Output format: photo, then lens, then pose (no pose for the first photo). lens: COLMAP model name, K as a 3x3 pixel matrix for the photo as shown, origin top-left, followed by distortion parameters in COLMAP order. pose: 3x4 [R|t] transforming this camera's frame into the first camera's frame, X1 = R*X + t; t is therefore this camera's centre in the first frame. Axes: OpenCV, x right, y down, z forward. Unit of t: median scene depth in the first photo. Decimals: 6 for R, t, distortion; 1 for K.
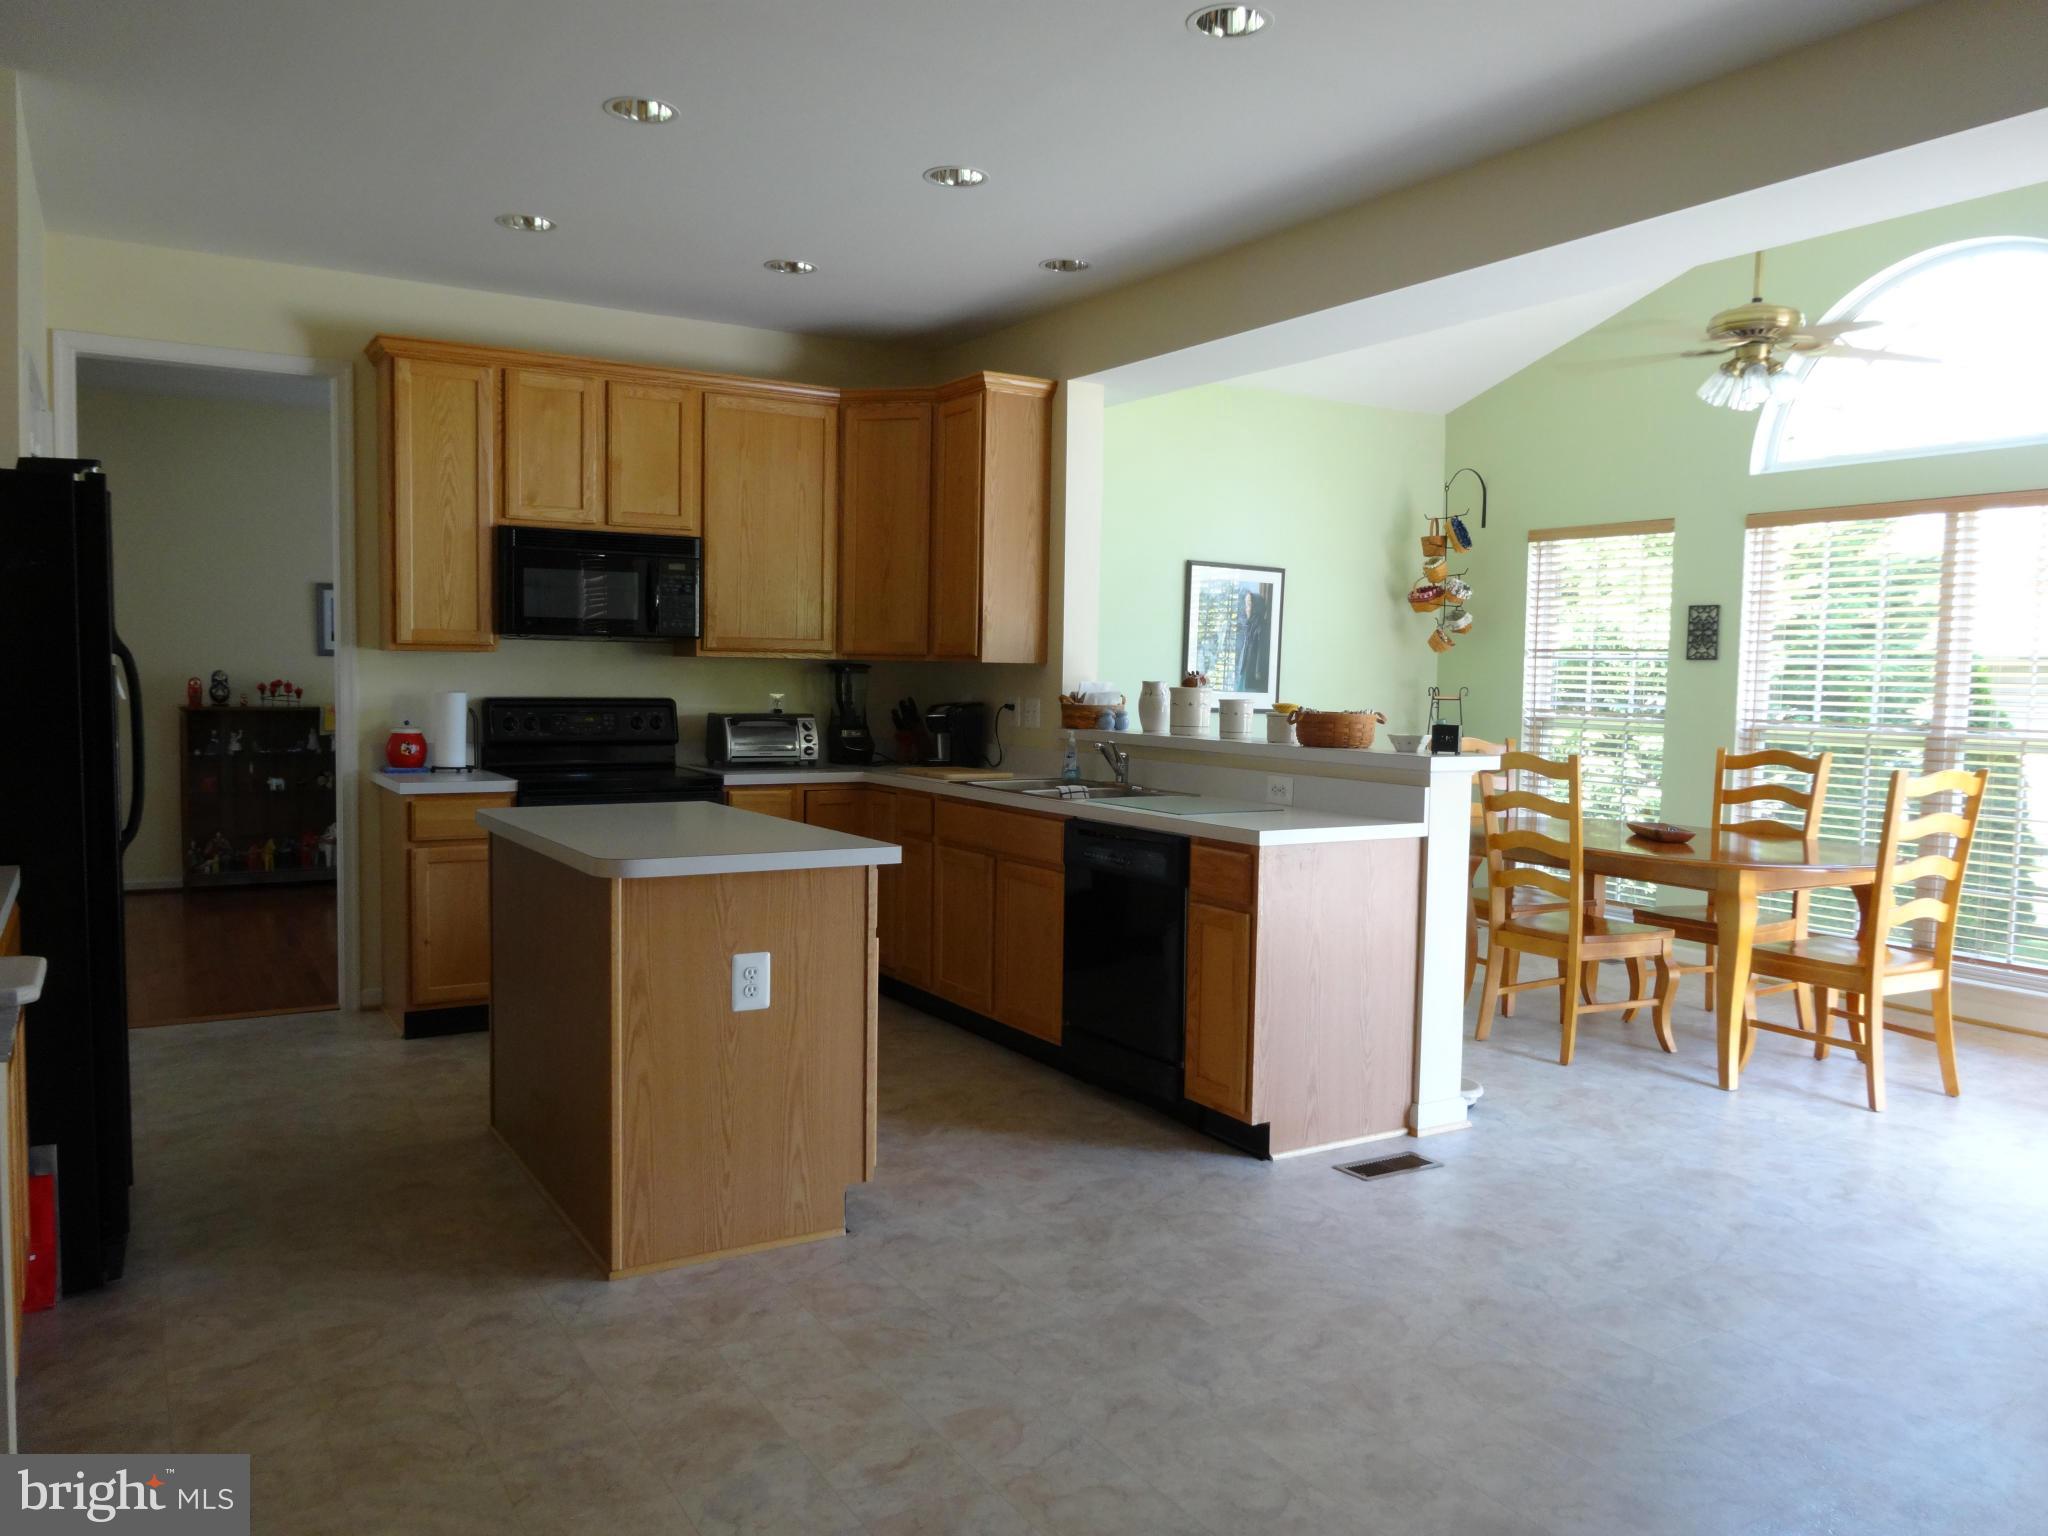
lens RADIAL K [[1503.5, 0, 1019.4], [0, 1503.5, 772.7], [0, 0, 1]] dist [-0.005839, 0.000363]
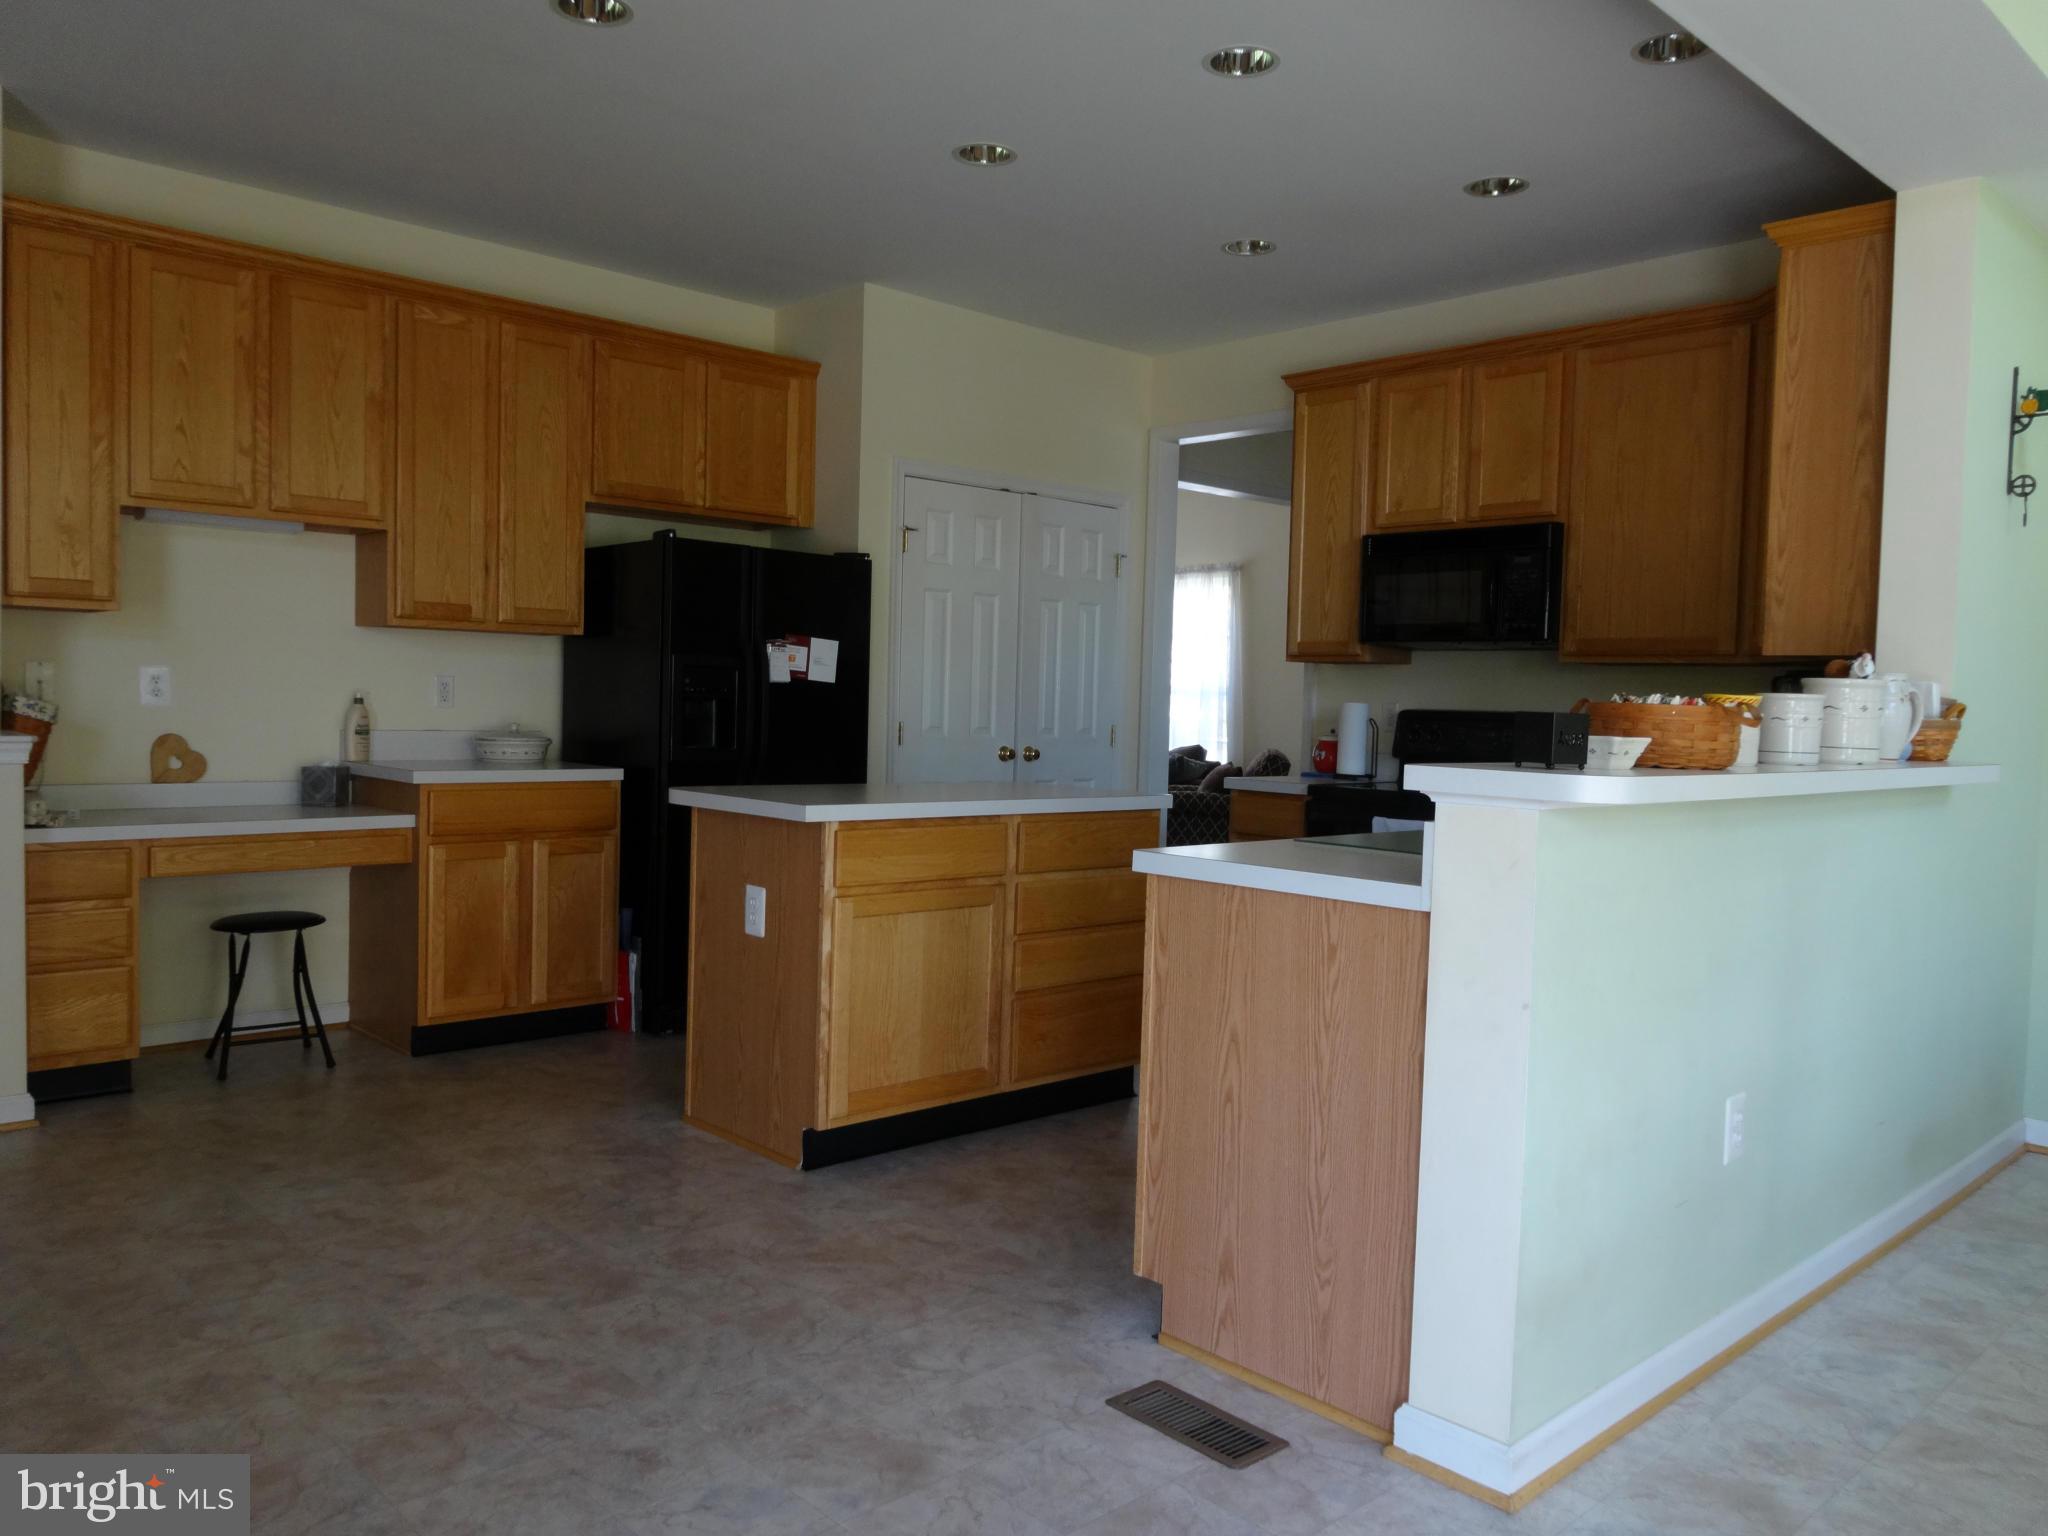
lens RADIAL K [[1503.5, 0, 1014.6], [0, 1503.5, 769.0], [0, 0, 1]] dist [-0.005839, 0.000363]
pose [[0.210459, 0.034509, -0.976993, 0.887829], [-0.090440, 0.995778, 0.015690, -0.004871], [0.973410, 0.085057, 0.212691, 0.846645]]
